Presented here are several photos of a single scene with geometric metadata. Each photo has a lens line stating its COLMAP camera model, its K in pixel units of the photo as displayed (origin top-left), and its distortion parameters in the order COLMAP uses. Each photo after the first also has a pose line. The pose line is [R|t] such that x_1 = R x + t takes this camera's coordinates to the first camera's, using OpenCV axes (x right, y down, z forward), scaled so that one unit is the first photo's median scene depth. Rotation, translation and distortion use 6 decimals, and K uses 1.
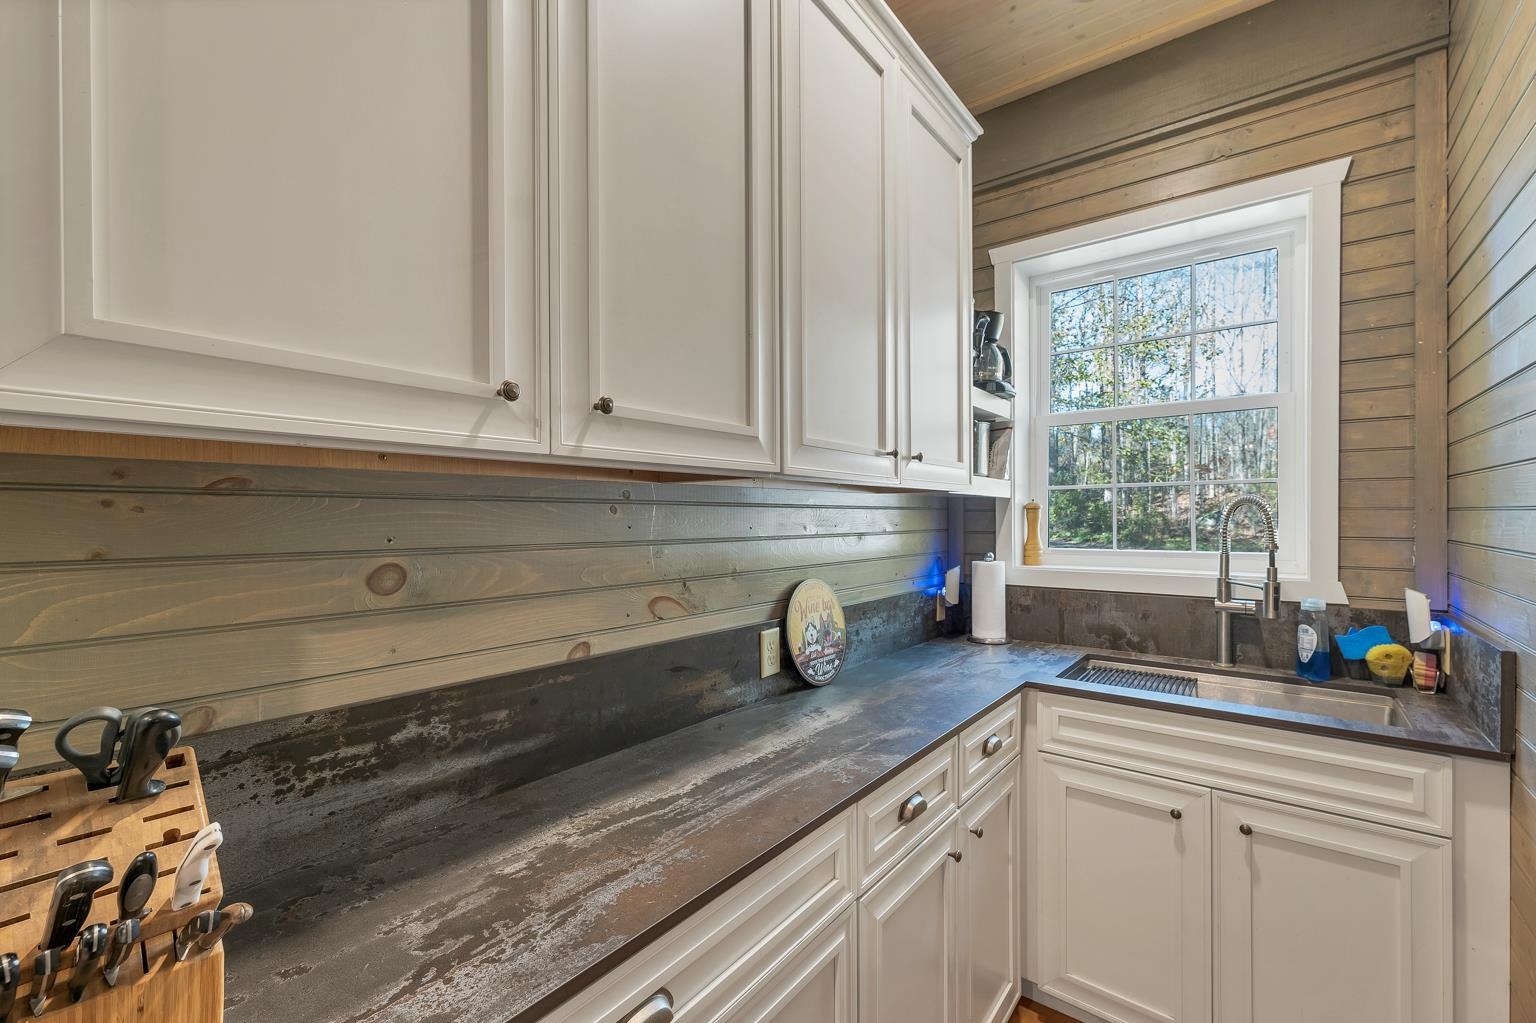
lens RADIAL K [[650.6, 0, 765.0], [0, 650.6, 519.0], [0, 0, 1]] dist [0.002571, 0.000368]
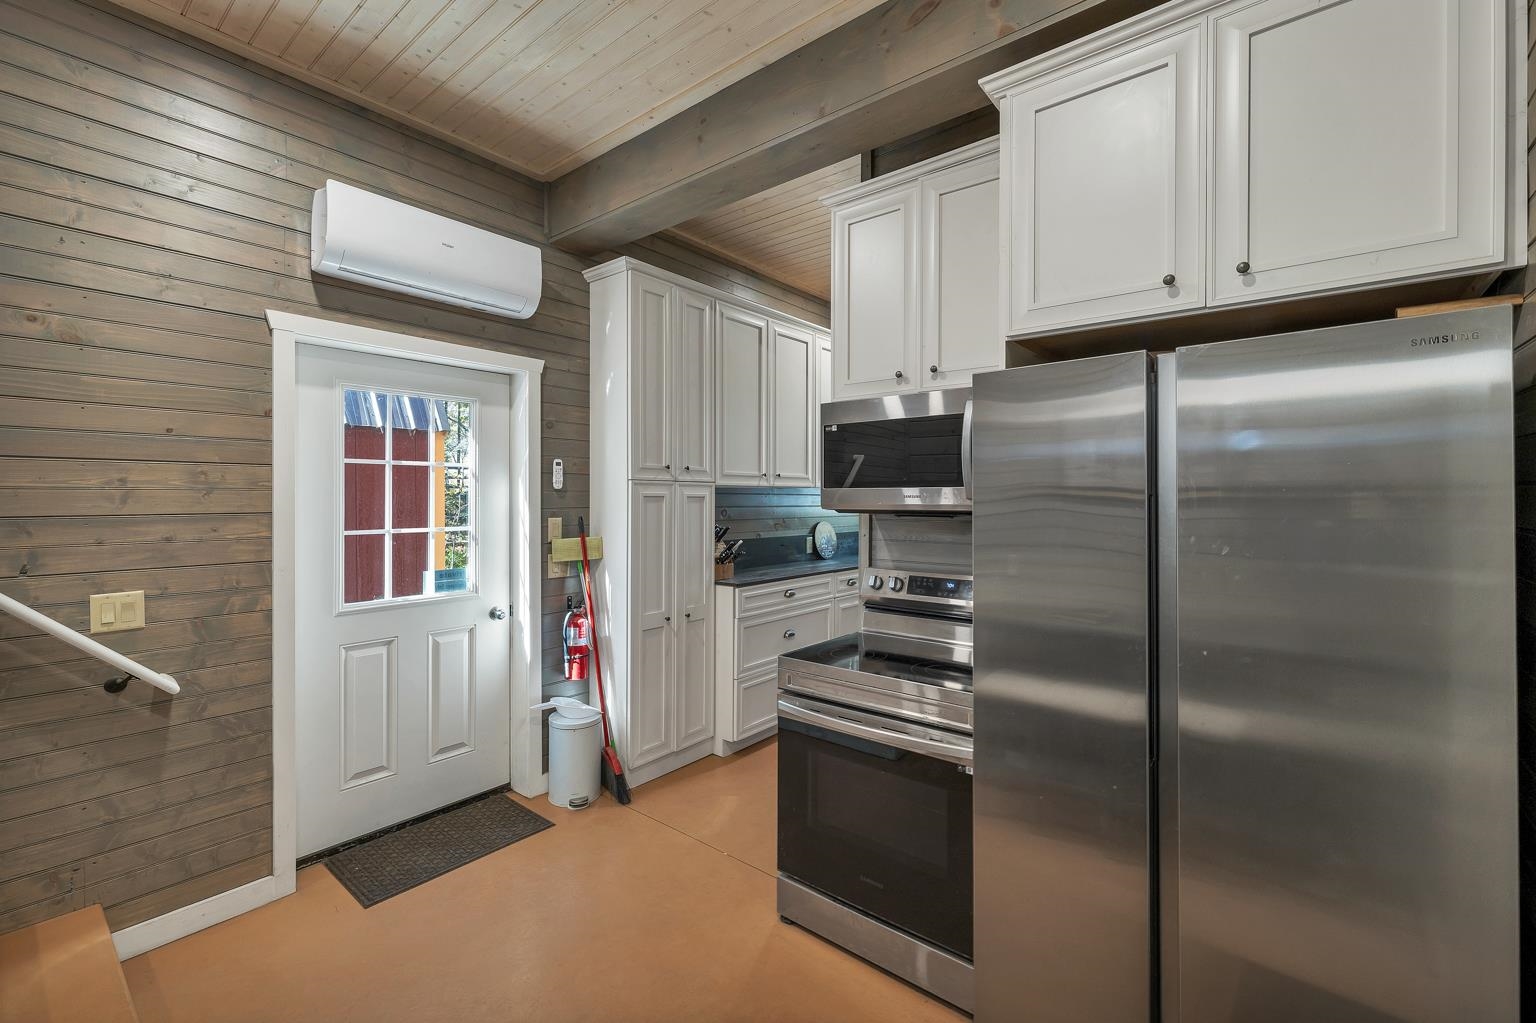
lens RADIAL K [[650.6, 0, 765.6], [0, 650.6, 502.7], [0, 0, 1]] dist [0.002571, 0.000368]
pose [[0.999653, 0.004494, -0.025956, -0.116281], [-0.004354, 0.999976, 0.005451, -0.000626], [0.025979, -0.005336, 0.999648, -1.980227]]
